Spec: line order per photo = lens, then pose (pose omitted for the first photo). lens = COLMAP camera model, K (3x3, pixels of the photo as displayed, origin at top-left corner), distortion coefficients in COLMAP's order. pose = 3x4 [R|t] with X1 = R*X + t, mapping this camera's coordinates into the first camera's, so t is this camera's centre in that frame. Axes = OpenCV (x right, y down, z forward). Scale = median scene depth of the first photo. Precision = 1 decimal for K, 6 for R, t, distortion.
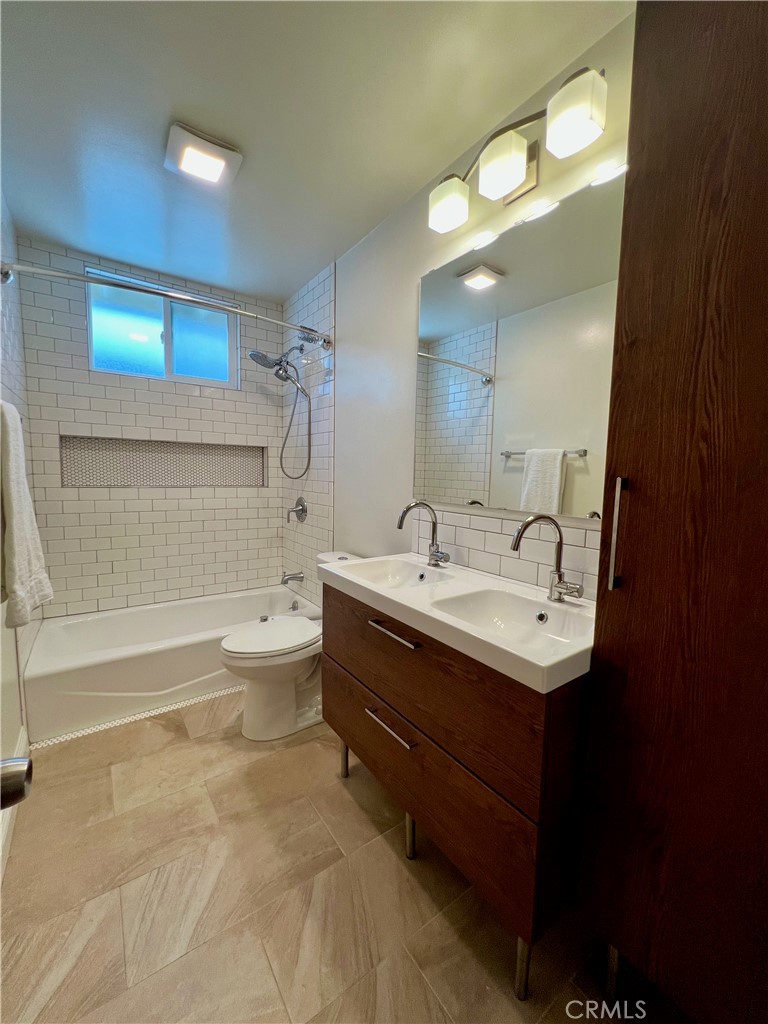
lens RADIAL K [[409.9, 0, 387.8], [0, 409.9, 510.2], [0, 0, 1]] dist [-0.002009, 0.000327]
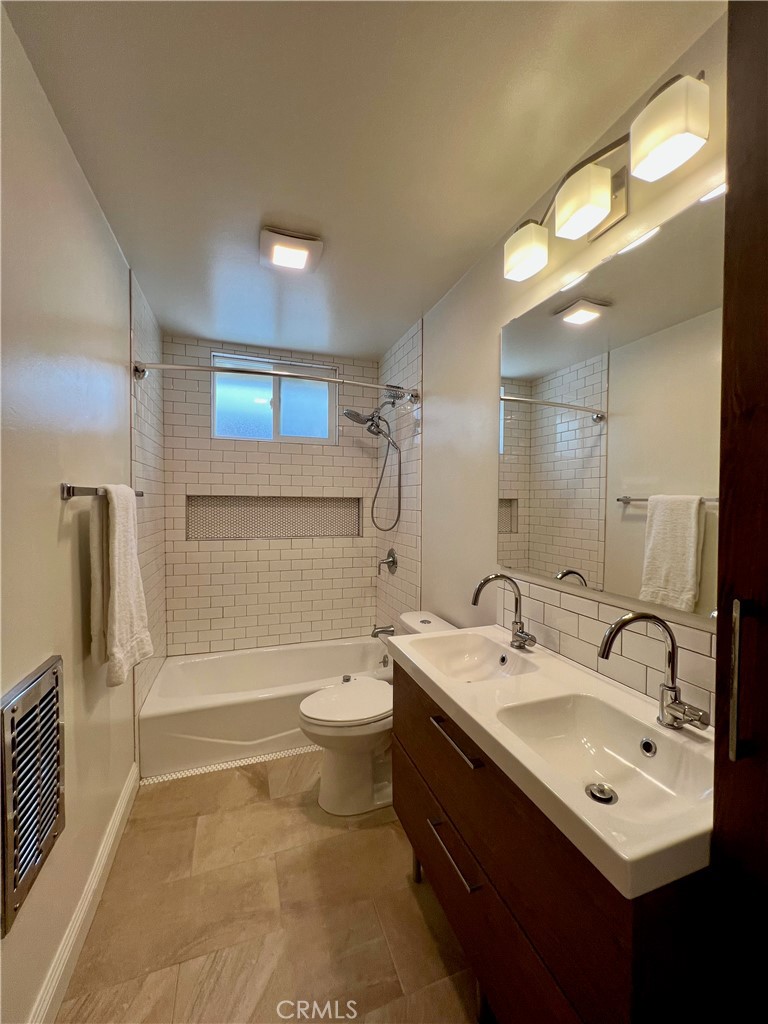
lens RADIAL K [[409.9, 0, 387.8], [0, 409.9, 510.2], [0, 0, 1]] dist [-0.002009, 0.000327]
pose [[0.961612, -0.009943, -0.274233, 0.082101], [-0.011575, 0.996984, -0.076735, -0.078528], [0.274169, 0.076963, 0.958597, 0.066056]]
